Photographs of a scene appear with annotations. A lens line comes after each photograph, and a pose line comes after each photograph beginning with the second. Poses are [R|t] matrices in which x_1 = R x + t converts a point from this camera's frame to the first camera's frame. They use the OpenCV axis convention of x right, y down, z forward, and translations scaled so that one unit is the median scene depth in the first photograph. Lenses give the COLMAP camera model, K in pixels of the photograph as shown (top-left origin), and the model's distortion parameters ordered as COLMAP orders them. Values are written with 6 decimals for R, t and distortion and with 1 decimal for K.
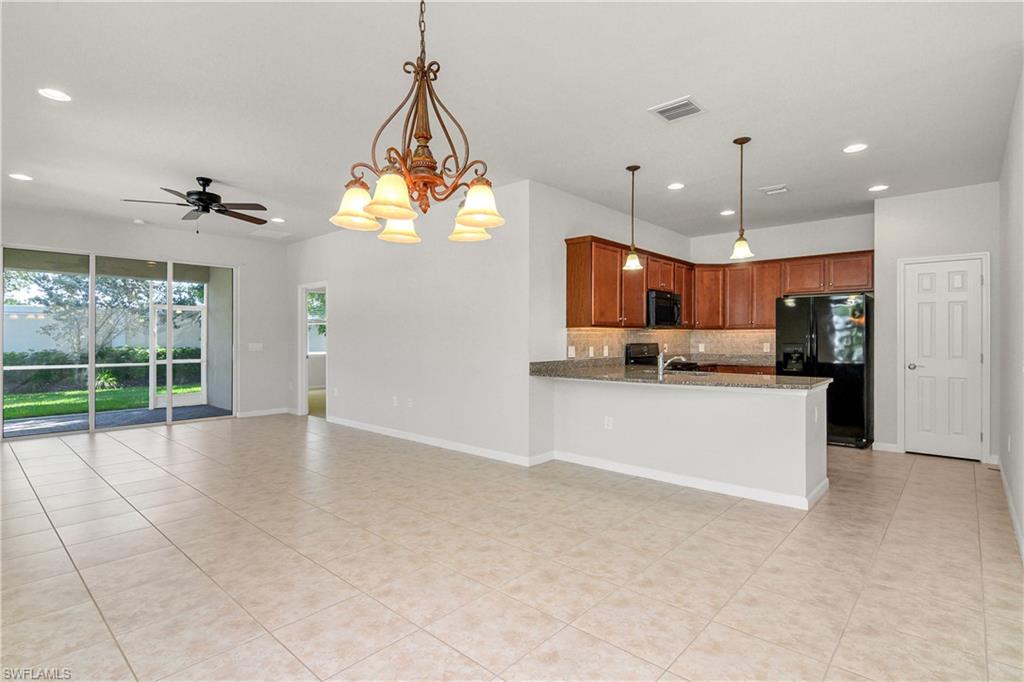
lens RADIAL K [[500.9, 0, 504.3], [0, 500.9, 333.2], [0, 0, 1]] dist [-0.007990, -0.000174]
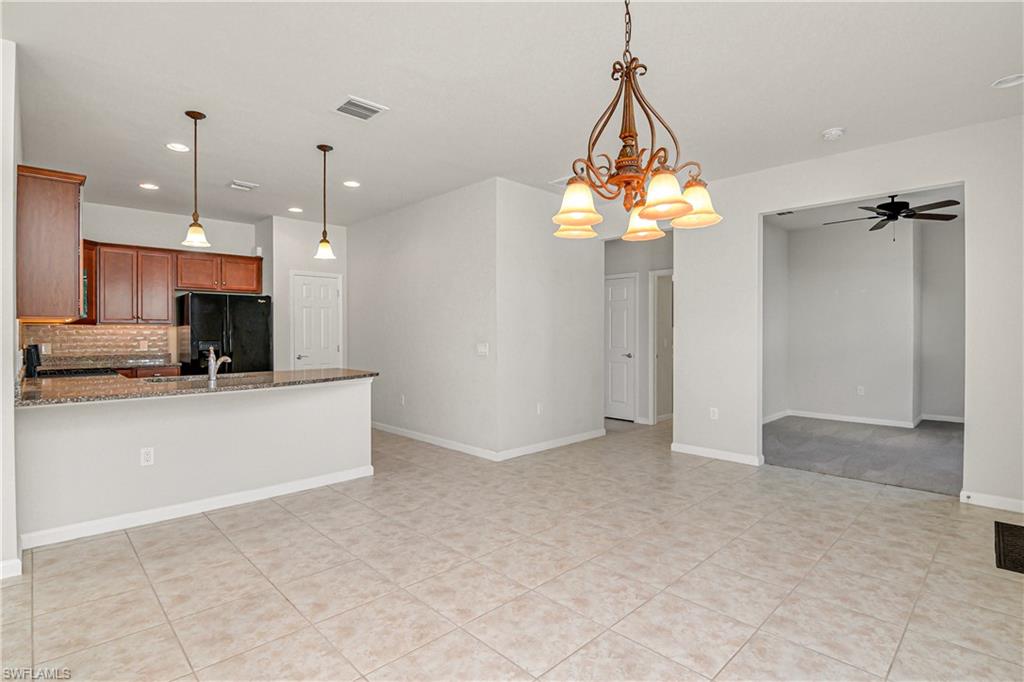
lens RADIAL K [[500.9, 0, 502.9], [0, 500.9, 337.3], [0, 0, 1]] dist [-0.007990, -0.000174]
pose [[0.068143, -0.010602, 0.997619, -0.418213], [-0.006308, 0.999919, 0.011057, -0.000198], [-0.997656, -0.007046, 0.068071, 0.415384]]
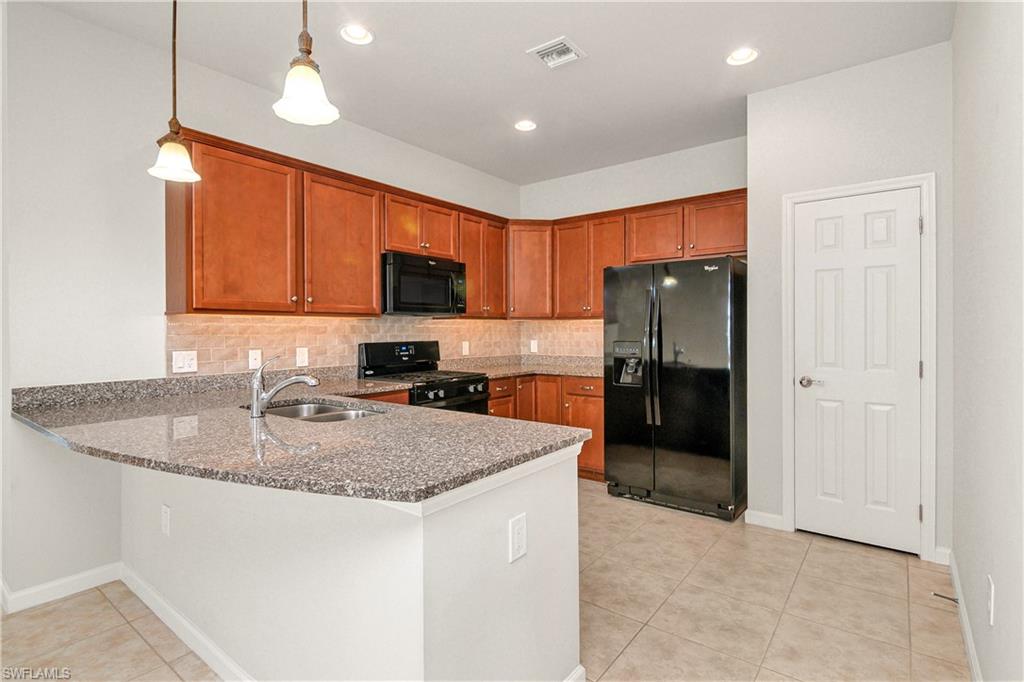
lens RADIAL K [[500.9, 0, 505.6], [0, 500.9, 330.0], [0, 0, 1]] dist [-0.007990, -0.000174]
pose [[0.995997, -0.005060, 0.089242, 0.437468], [0.004566, 0.999973, 0.005734, 0.003303], [-0.089269, -0.005304, 0.995993, 0.474334]]
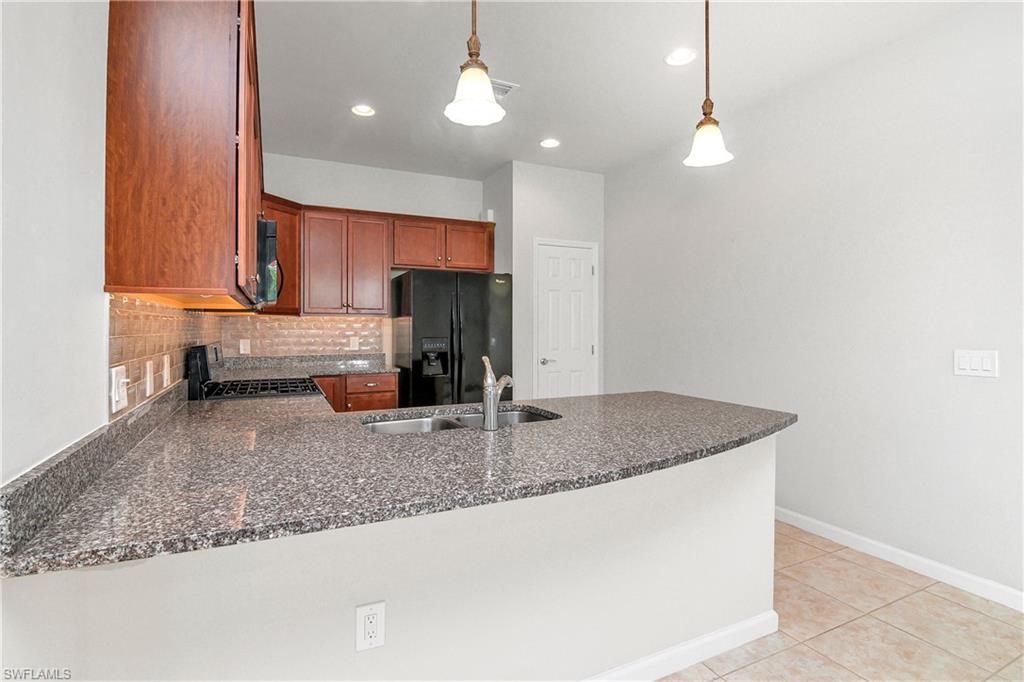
lens RADIAL K [[500.9, 0, 515.9], [0, 500.9, 331.8], [0, 0, 1]] dist [-0.007990, -0.000174]
pose [[0.363489, -0.010542, 0.931539, -0.027371], [-0.007250, 0.999874, 0.014144, 0.002673], [-0.931570, -0.011895, 0.363367, 0.748944]]
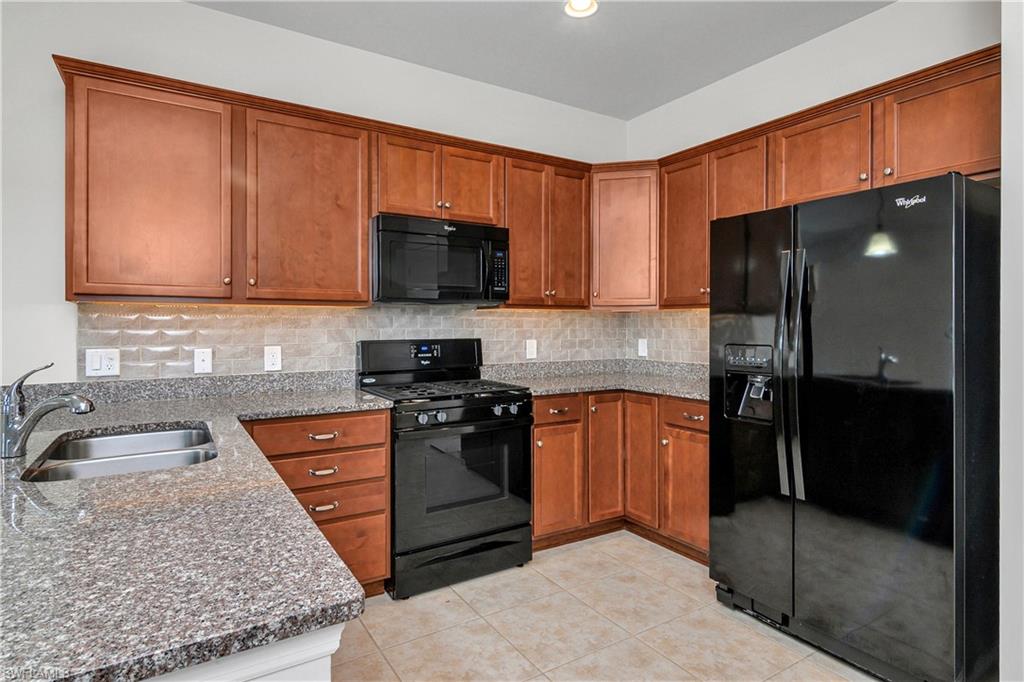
lens RADIAL K [[550.1, 0, 497.7], [0, 550.1, 323.0], [0, 0, 1]] dist [-0.000989, -0.000794]
pose [[0.964762, -0.001120, -0.263121, 0.591464], [0.002314, 0.999988, 0.004231, 0.004143], [0.263113, -0.004690, 0.964754, 0.676983]]
